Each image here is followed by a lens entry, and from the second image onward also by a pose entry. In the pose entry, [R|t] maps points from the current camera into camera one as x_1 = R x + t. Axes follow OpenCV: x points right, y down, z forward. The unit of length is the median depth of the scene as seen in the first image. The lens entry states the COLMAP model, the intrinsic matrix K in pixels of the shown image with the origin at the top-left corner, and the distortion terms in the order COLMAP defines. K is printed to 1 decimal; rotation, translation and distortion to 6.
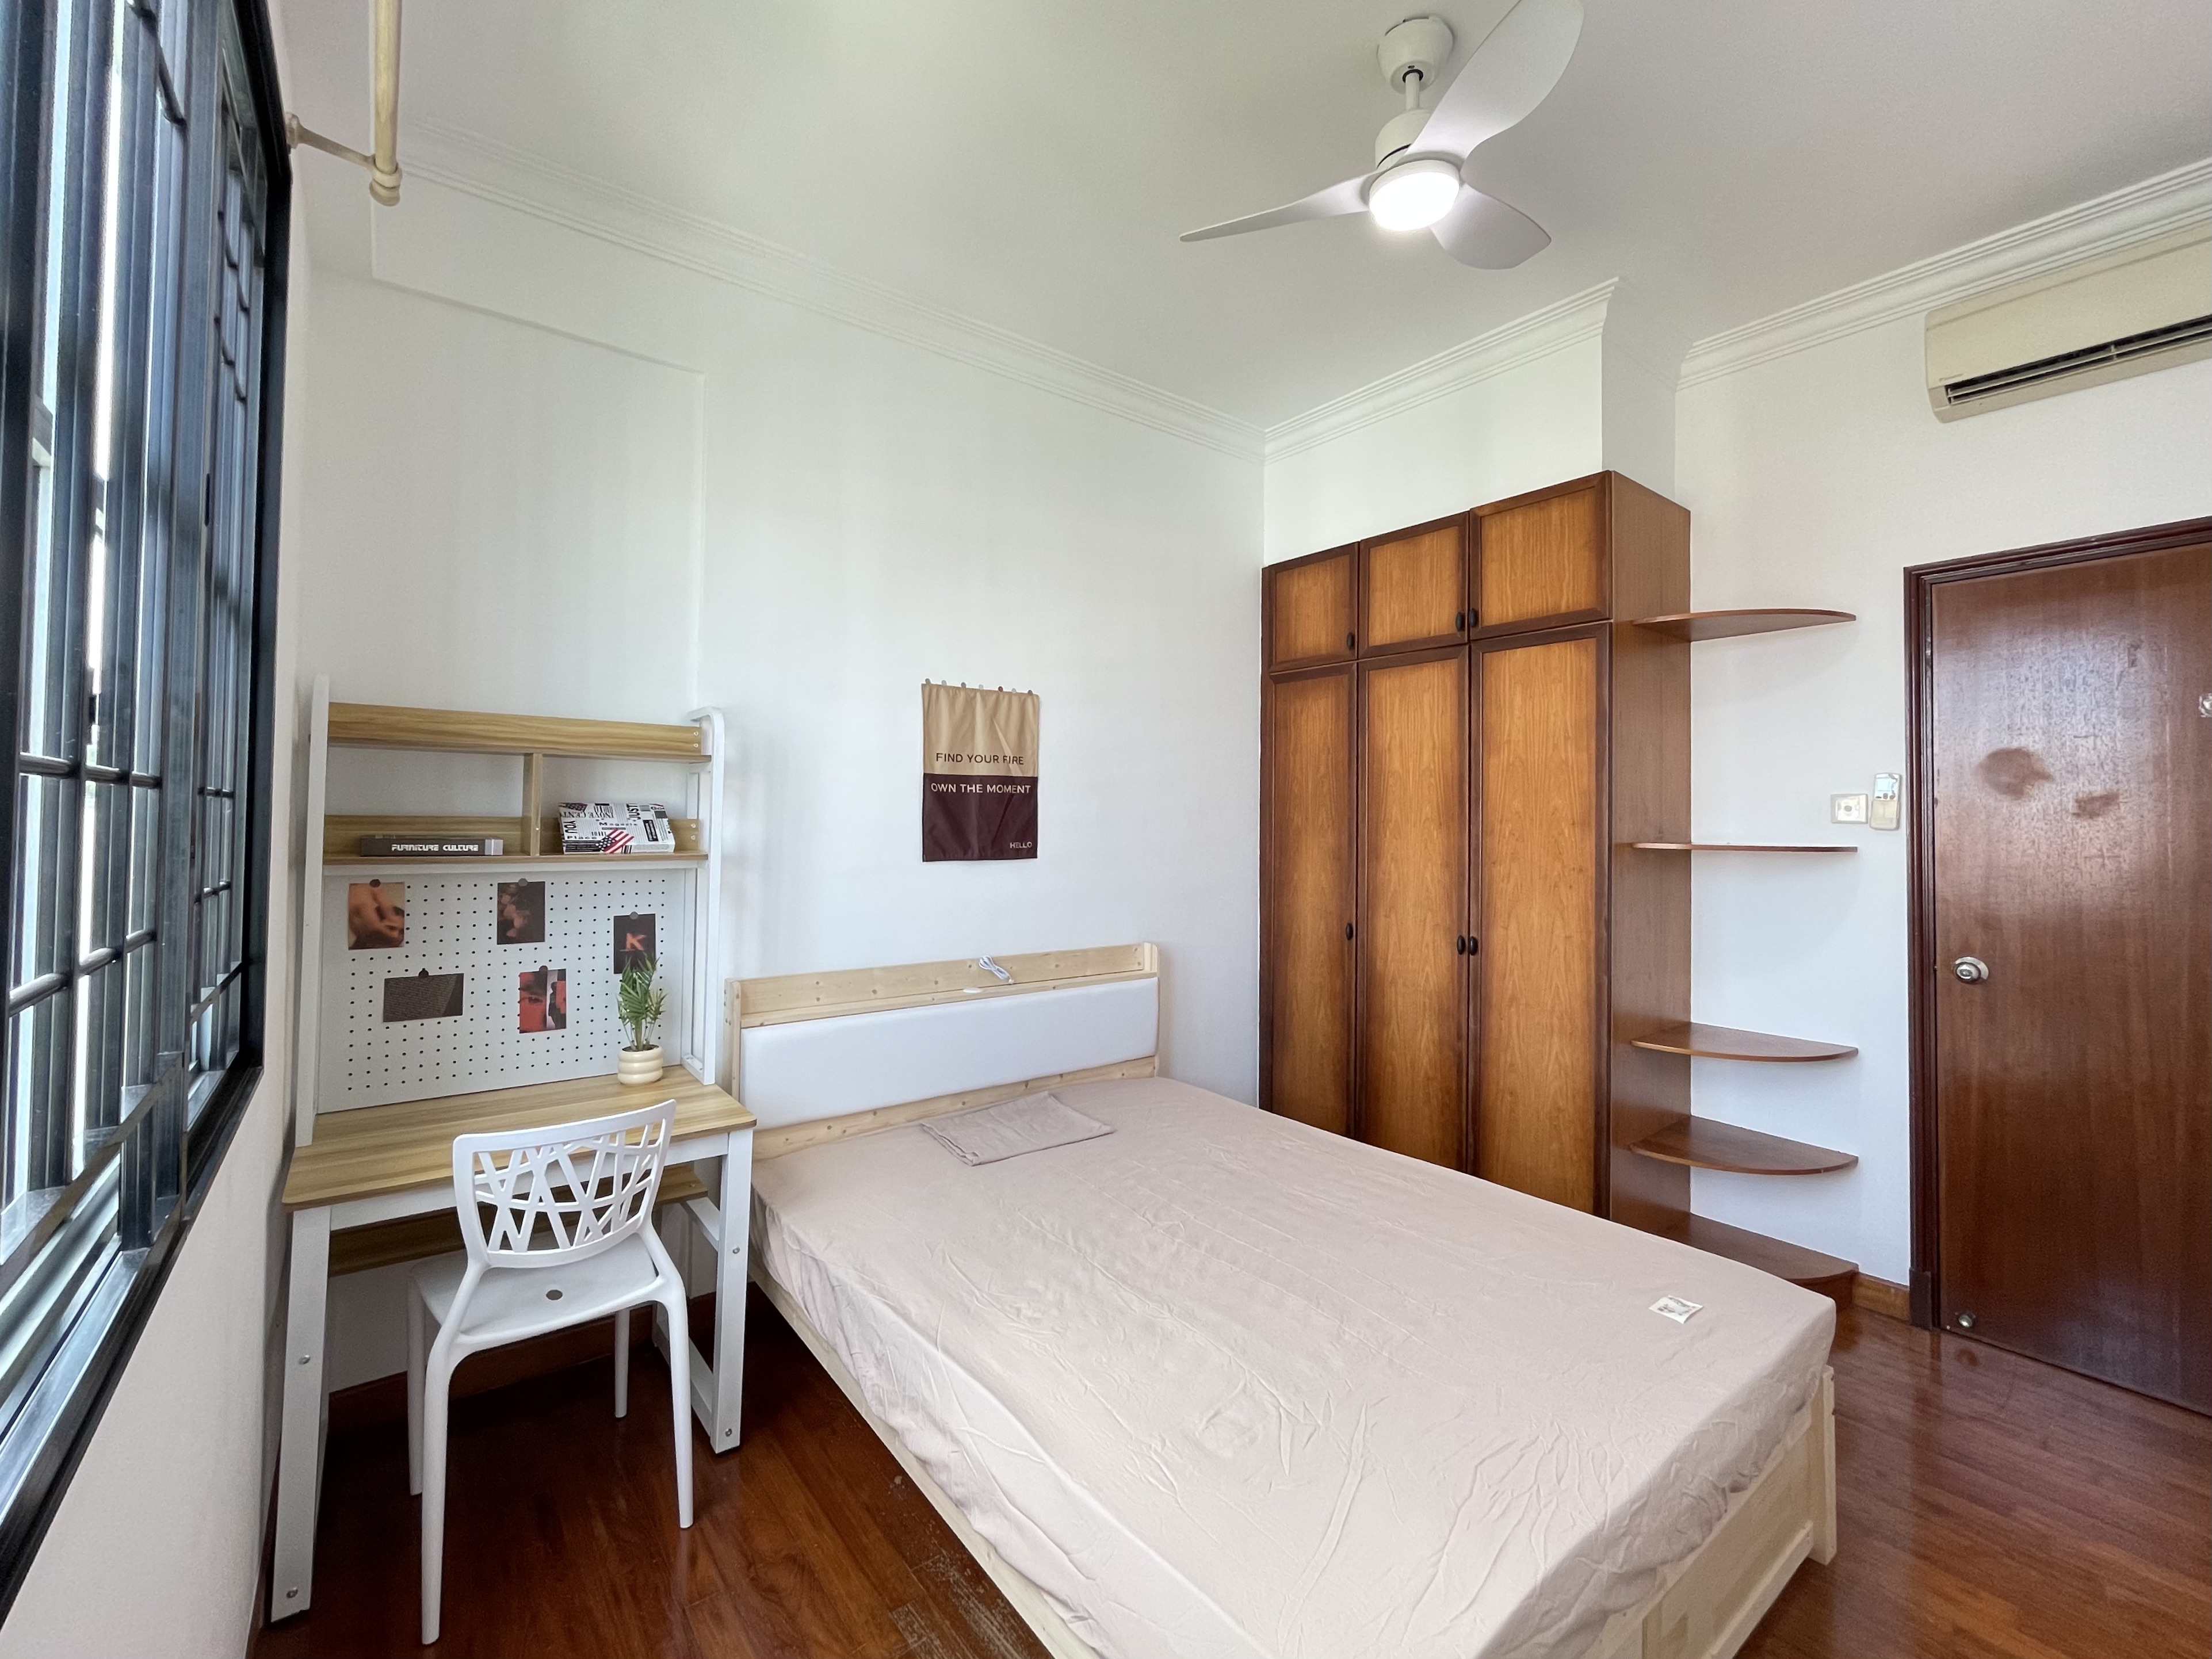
lens RADIAL K [[934.7, 0, 1094.5], [0, 934.7, 794.8], [0, 0, 1]] dist [0.000537, 0.000079]
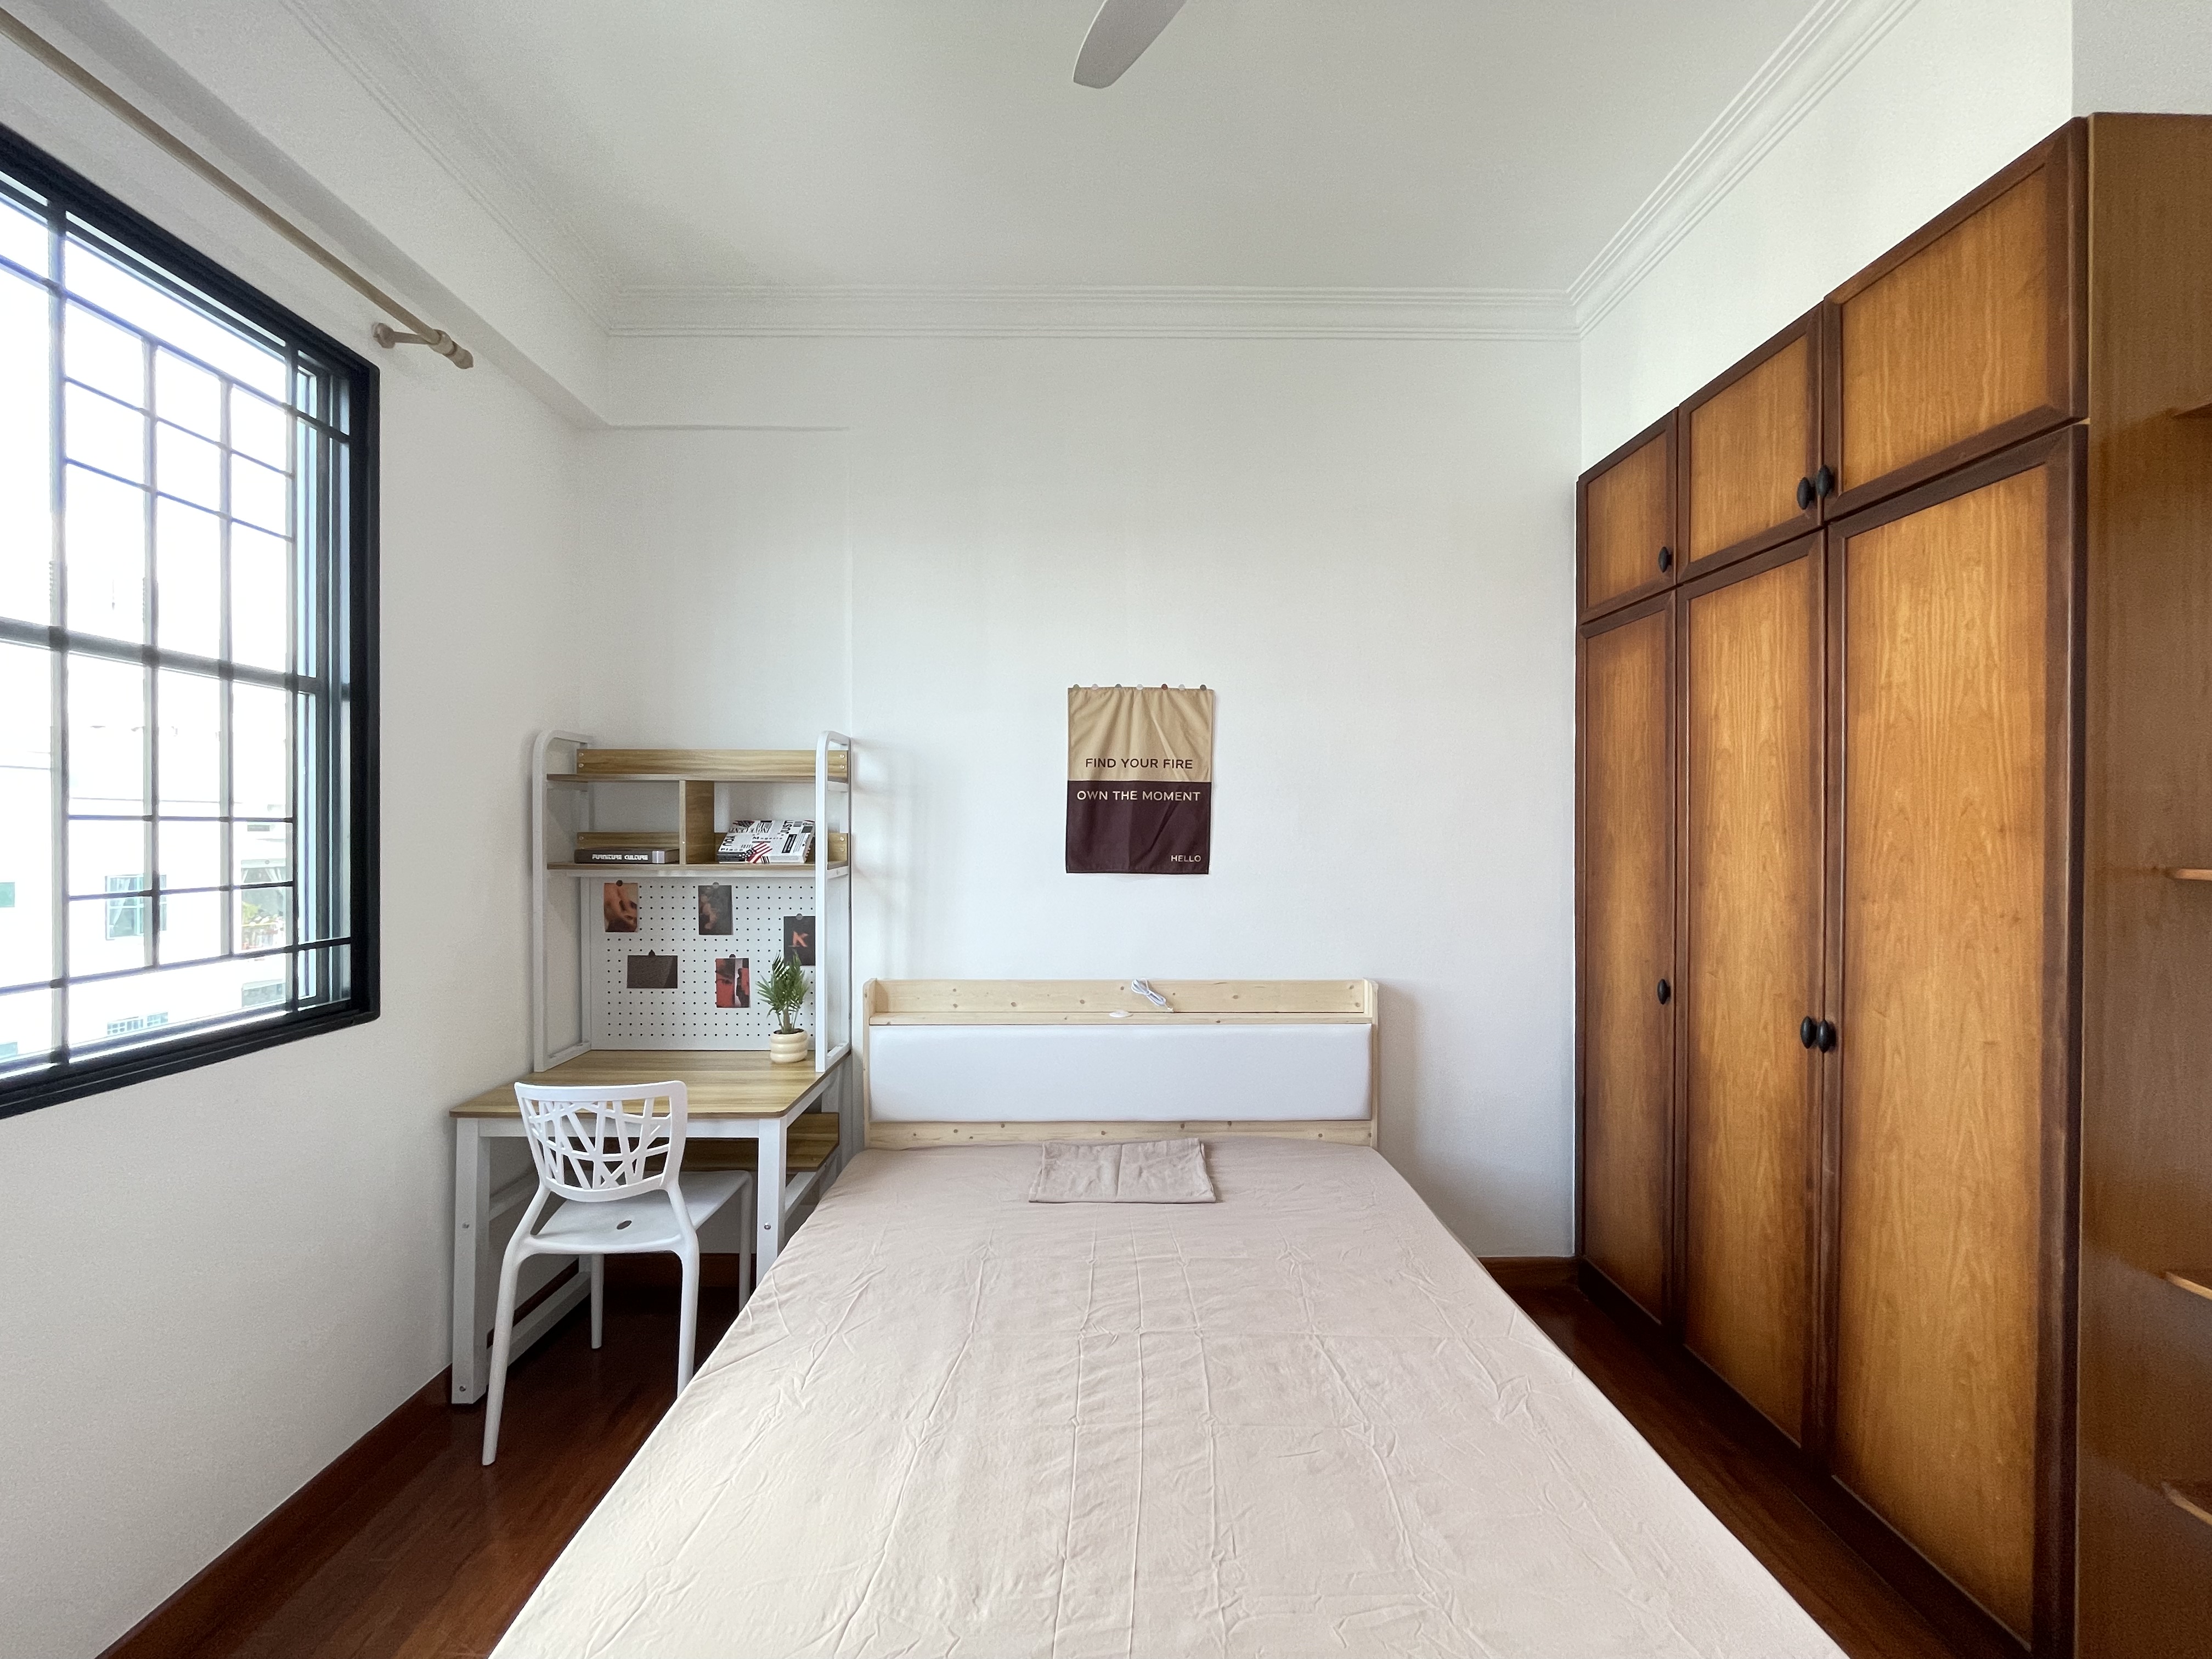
lens RADIAL K [[889.7, 0, 1101.0], [0, 889.7, 825.8], [0, 0, 1]] dist [-0.000179, -0.000010]
pose [[0.801645, -0.011953, -0.597680, 0.442940], [0.024859, 0.999602, 0.013351, 0.010411], [0.597283, -0.025561, 0.801623, 0.324480]]
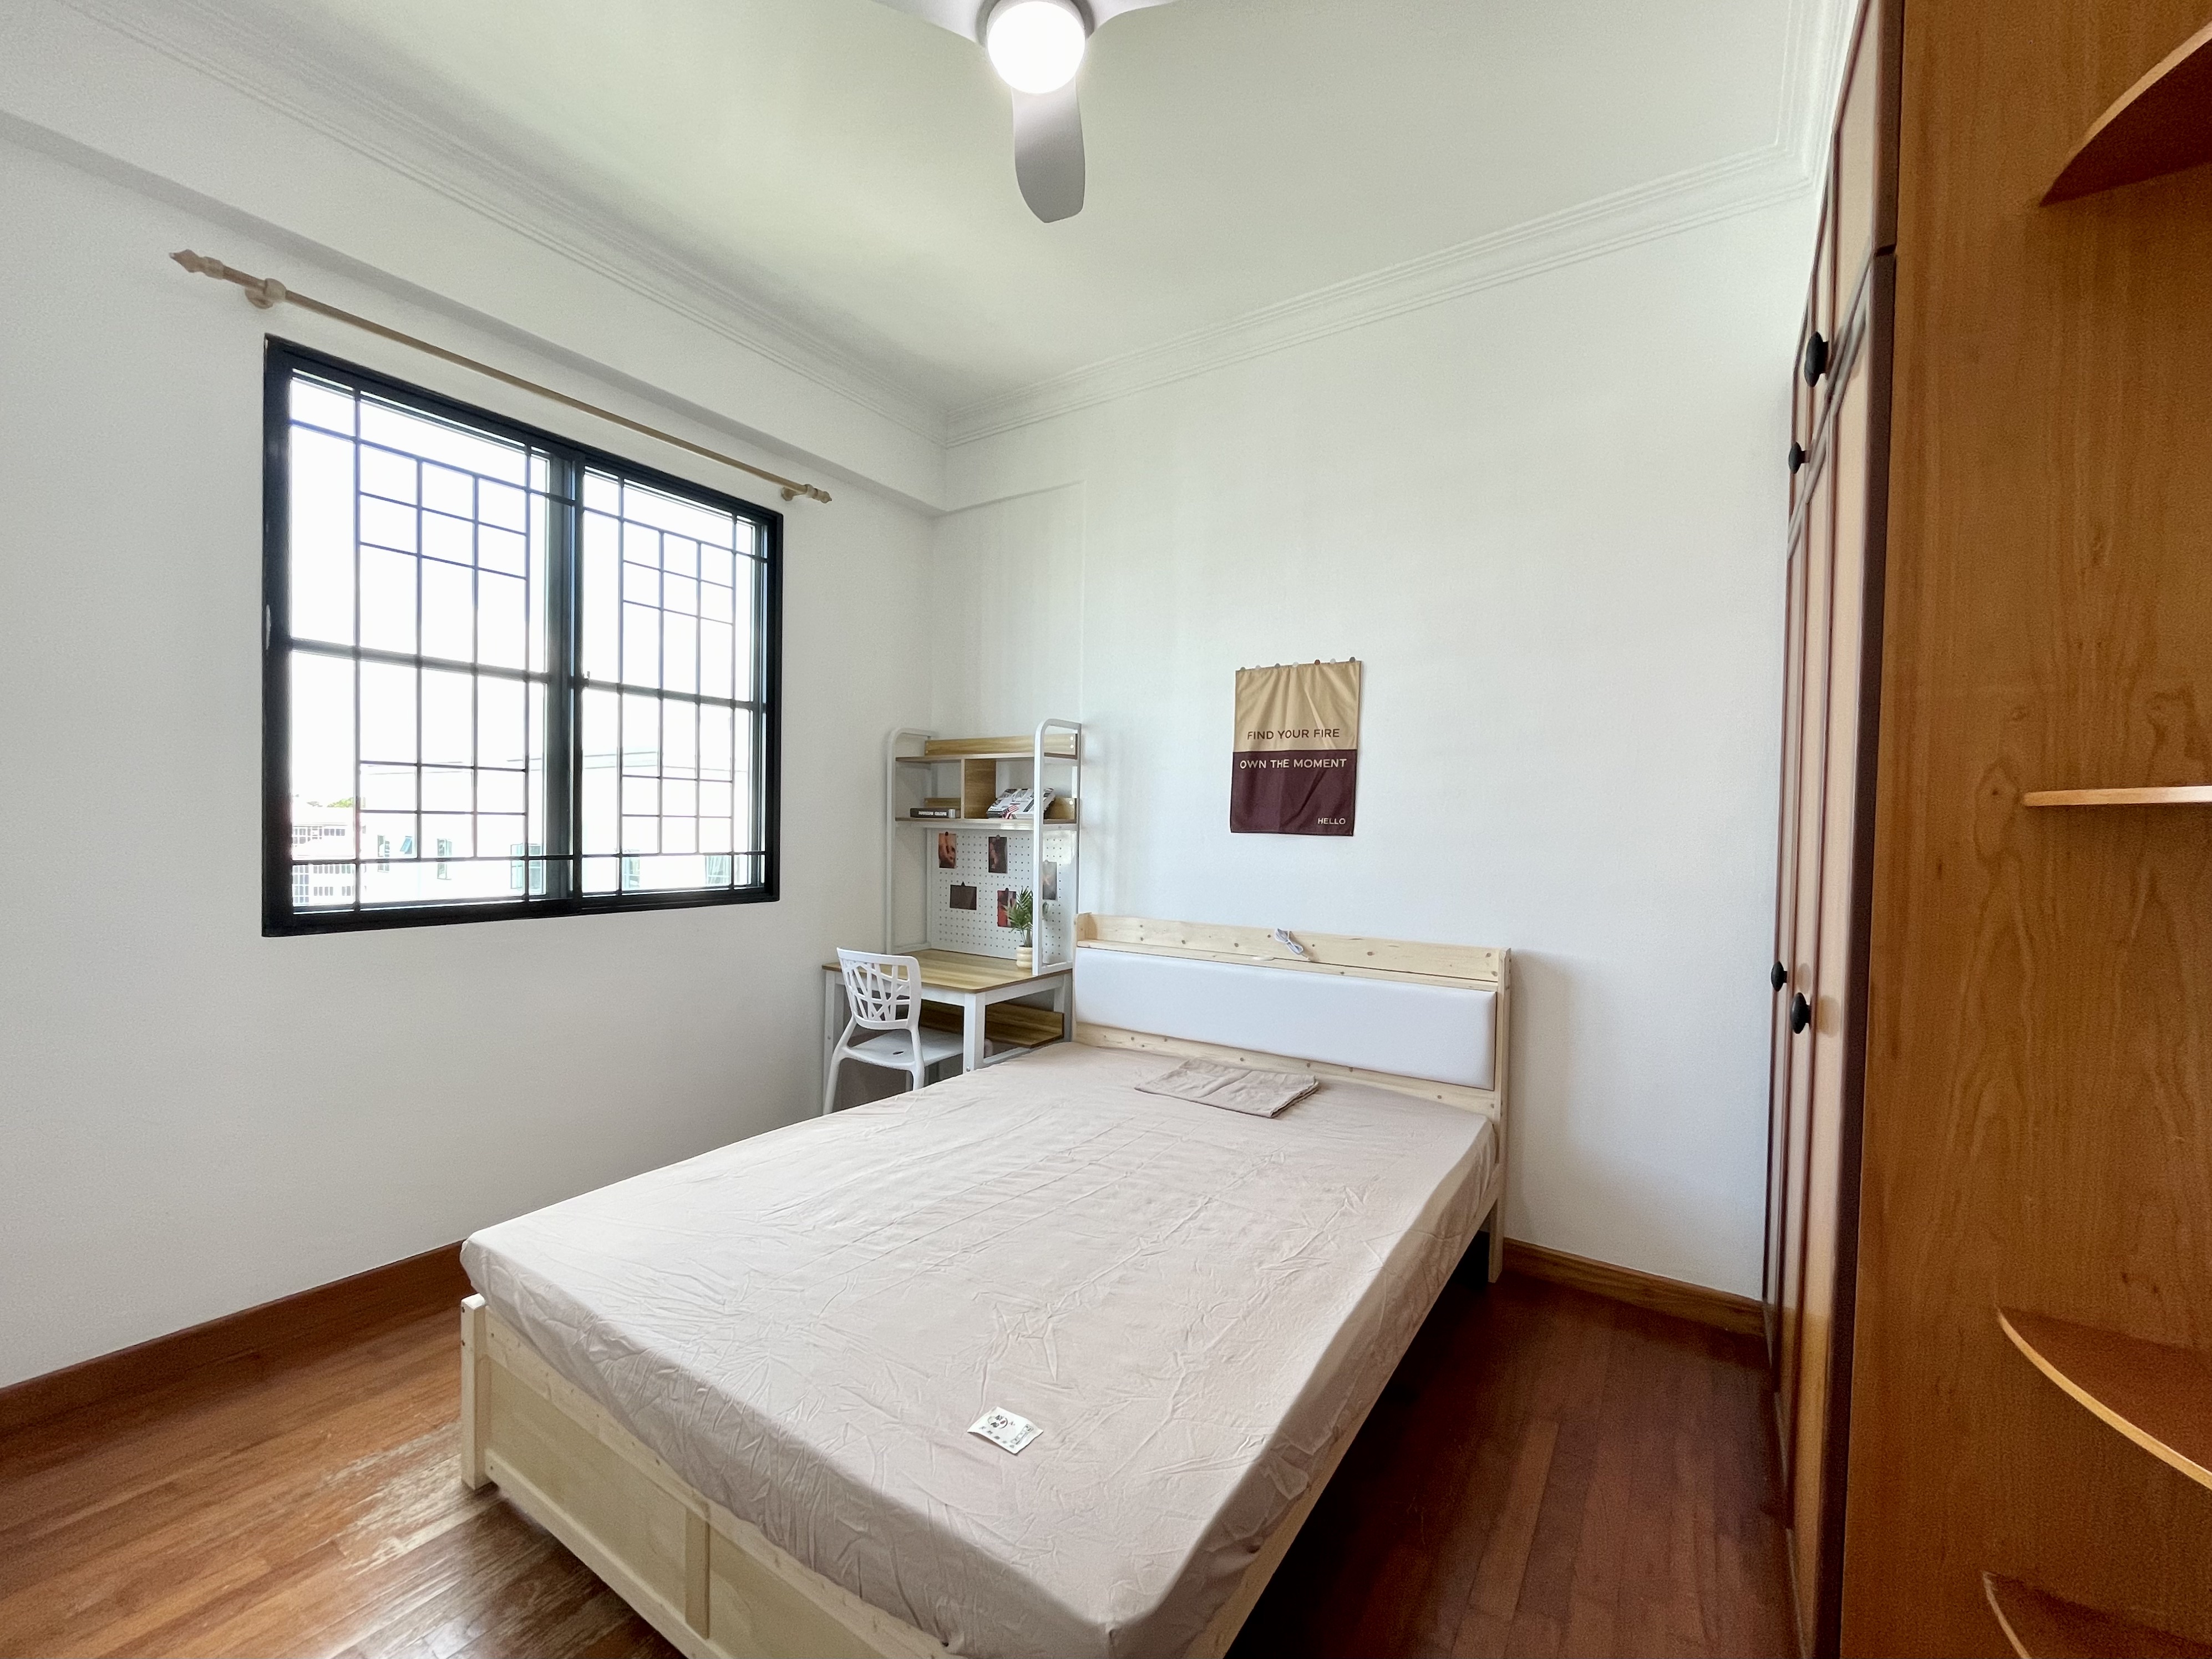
lens RADIAL K [[894.7, 0, 1105.2], [0, 894.7, 836.1], [0, 0, 1]] dist [-0.000241, -0.000251]
pose [[0.330174, 0.008567, -0.943881, 0.863555], [0.013000, 0.999823, 0.013622, 0.064499], [0.943831, -0.016768, 0.330004, 0.578413]]
